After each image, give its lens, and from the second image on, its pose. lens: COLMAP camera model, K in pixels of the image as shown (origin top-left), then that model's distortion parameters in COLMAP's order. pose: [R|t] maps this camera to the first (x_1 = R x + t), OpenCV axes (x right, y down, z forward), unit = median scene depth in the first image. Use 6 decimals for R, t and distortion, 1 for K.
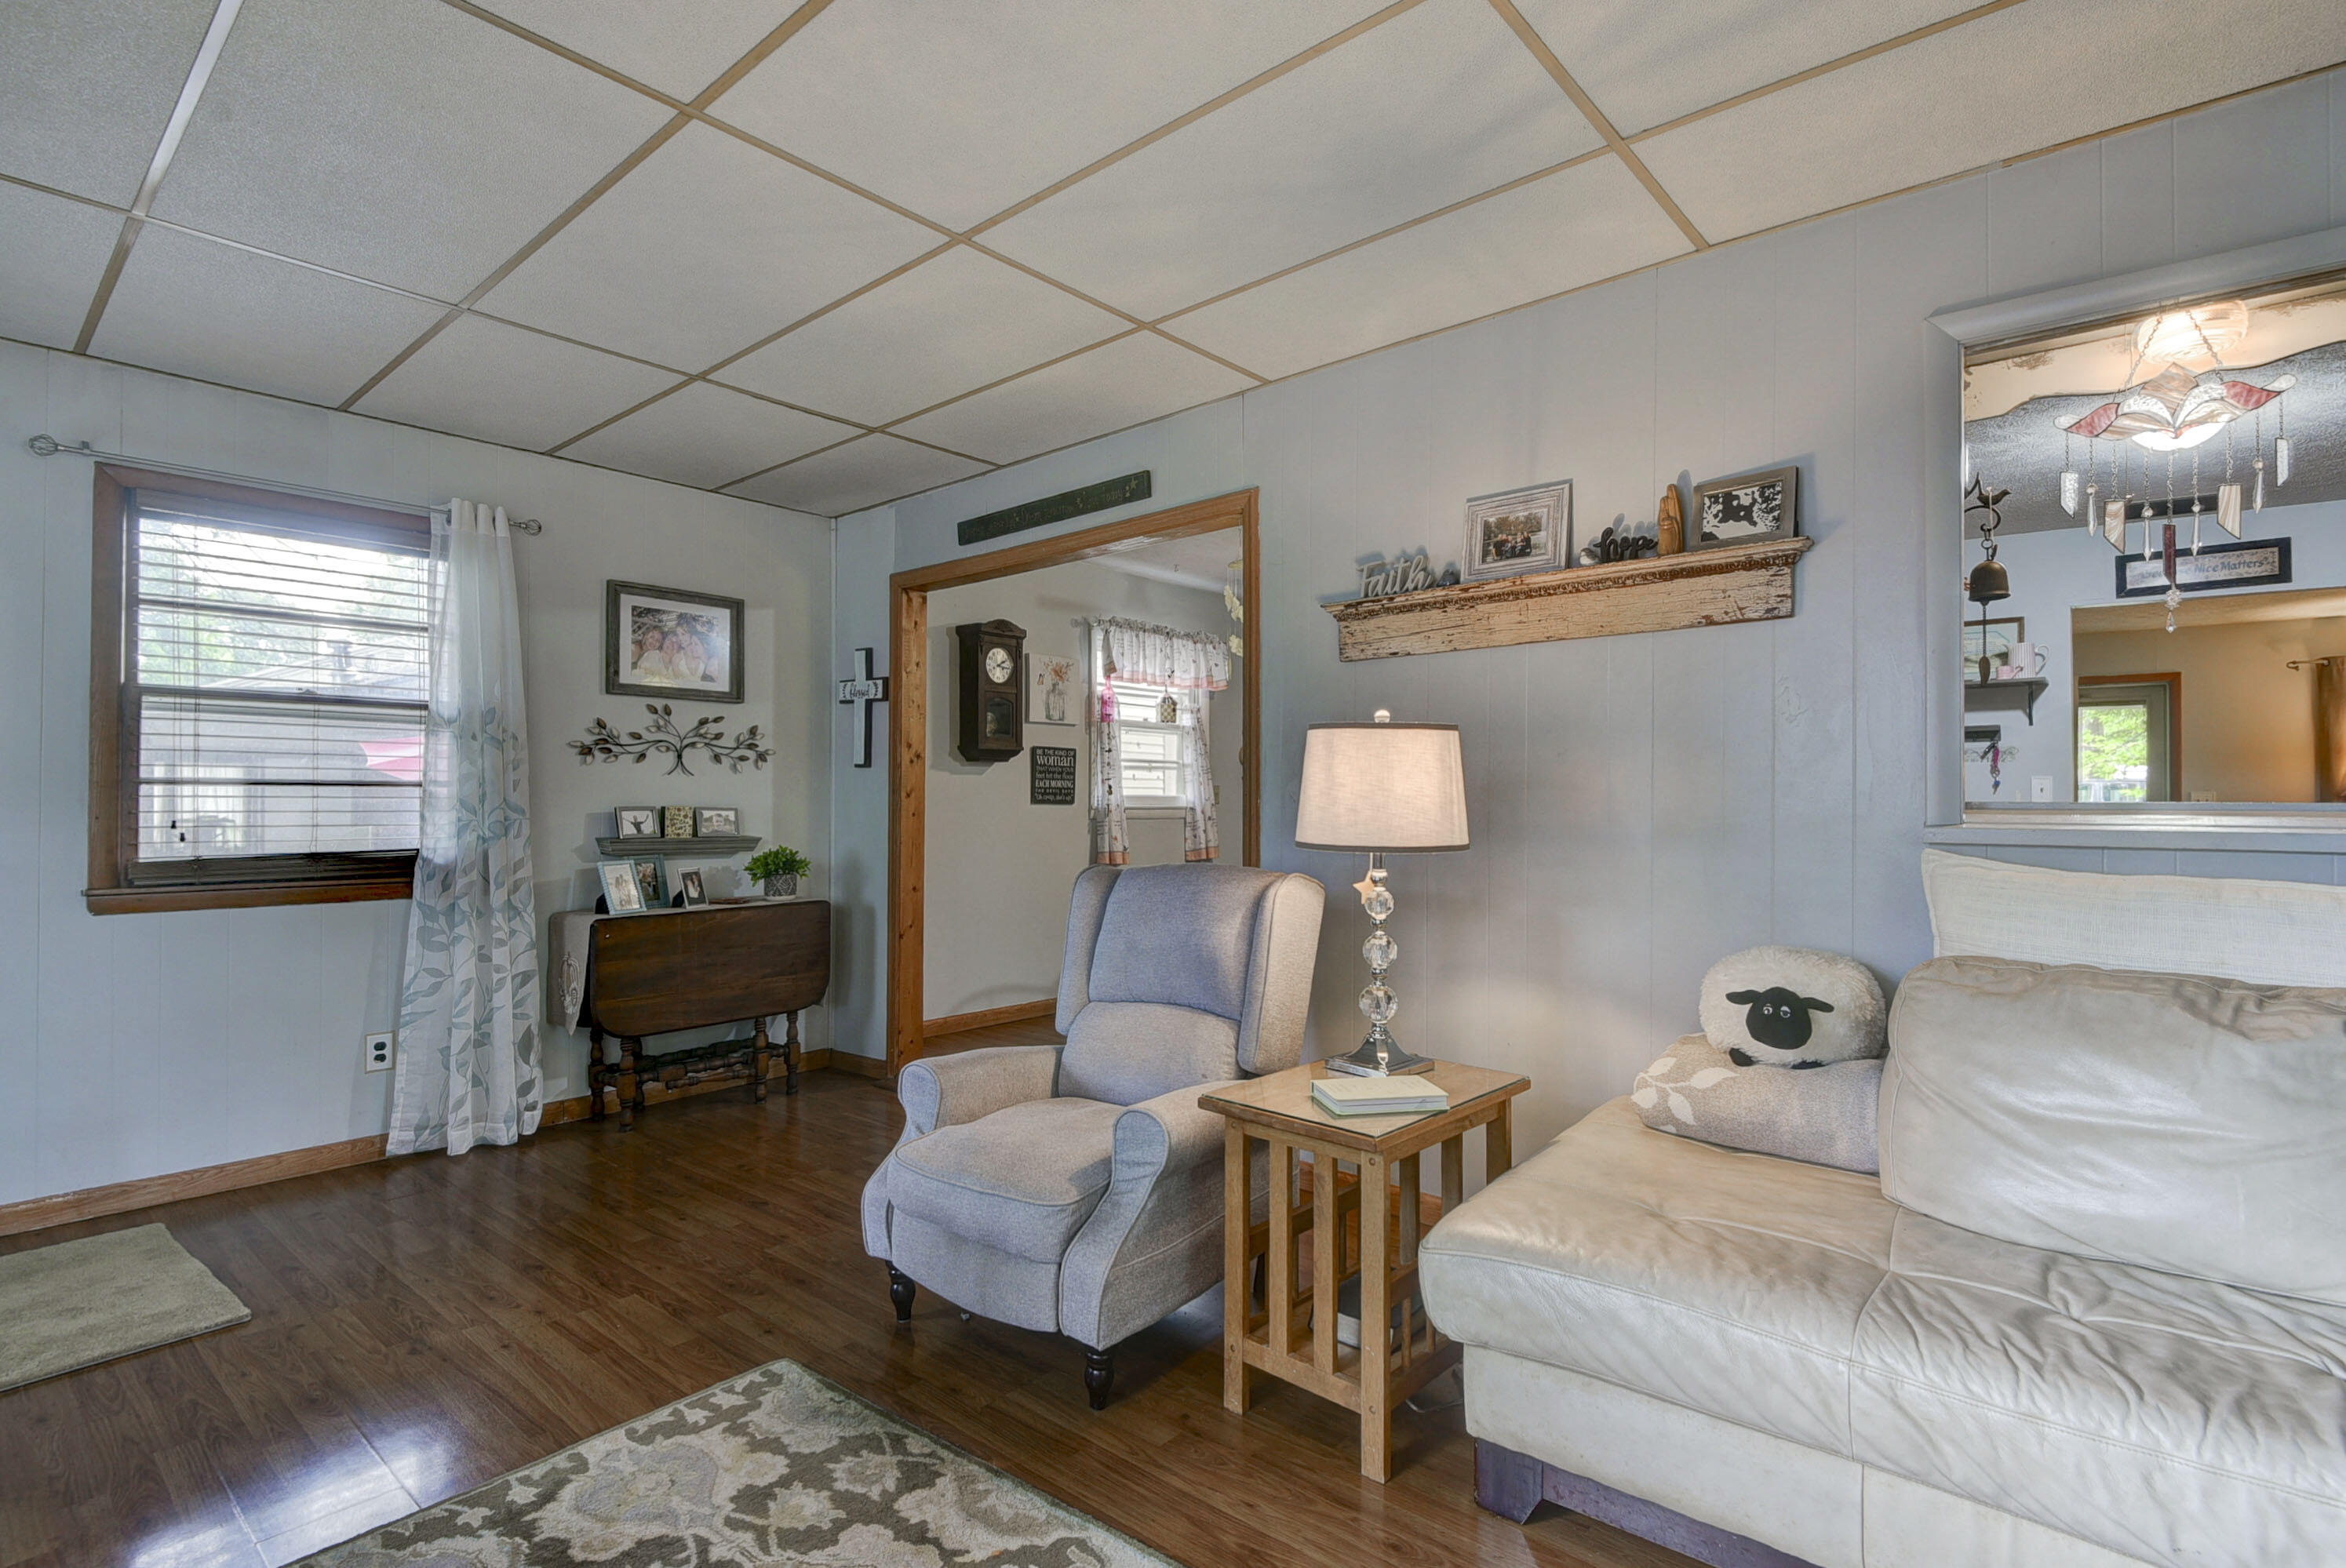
lens RADIAL K [[1101.3, 0, 1177.8], [0, 1101.3, 792.5], [0, 0, 1]] dist [0.001636, -0.000073]
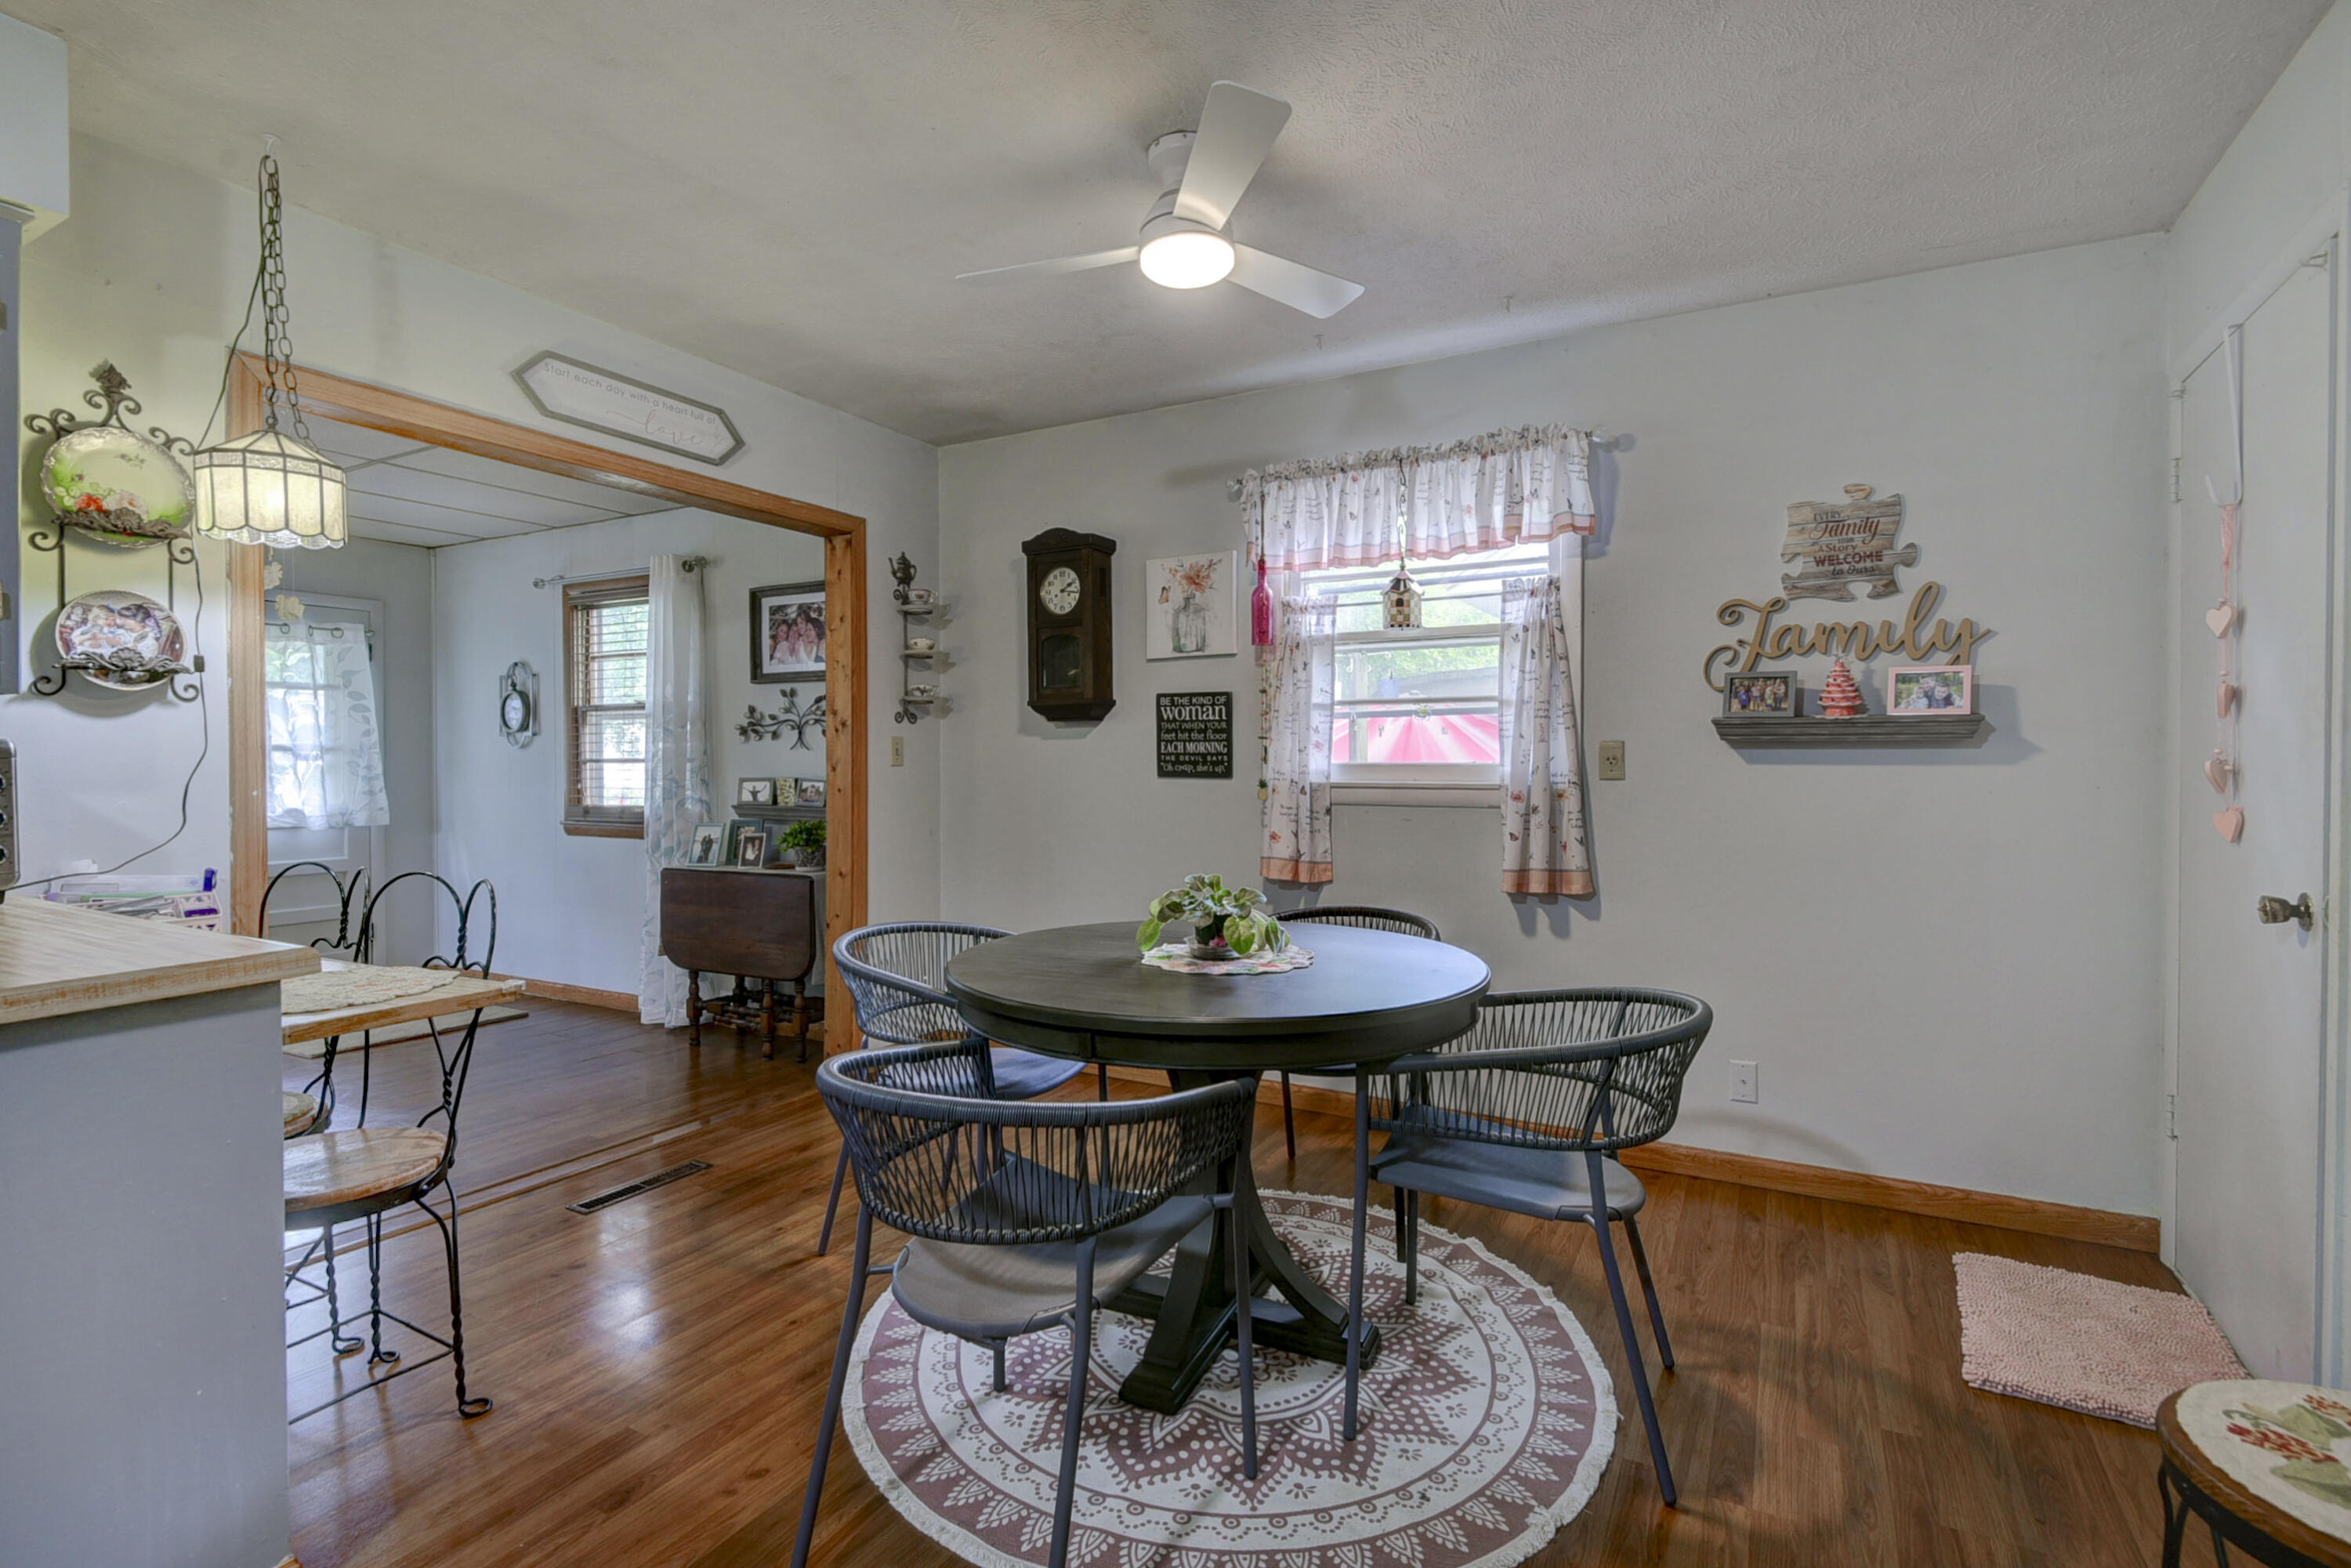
lens RADIAL K [[1096.6, 0, 1177.0], [0, 1096.6, 770.0], [0, 0, 1]] dist [0.061786, -0.046300]
pose [[0.199891, 0.007735, -0.979788, 0.853264], [0.014019, 0.999844, 0.010754, -0.002126], [0.979718, -0.015885, 0.199752, 1.356088]]
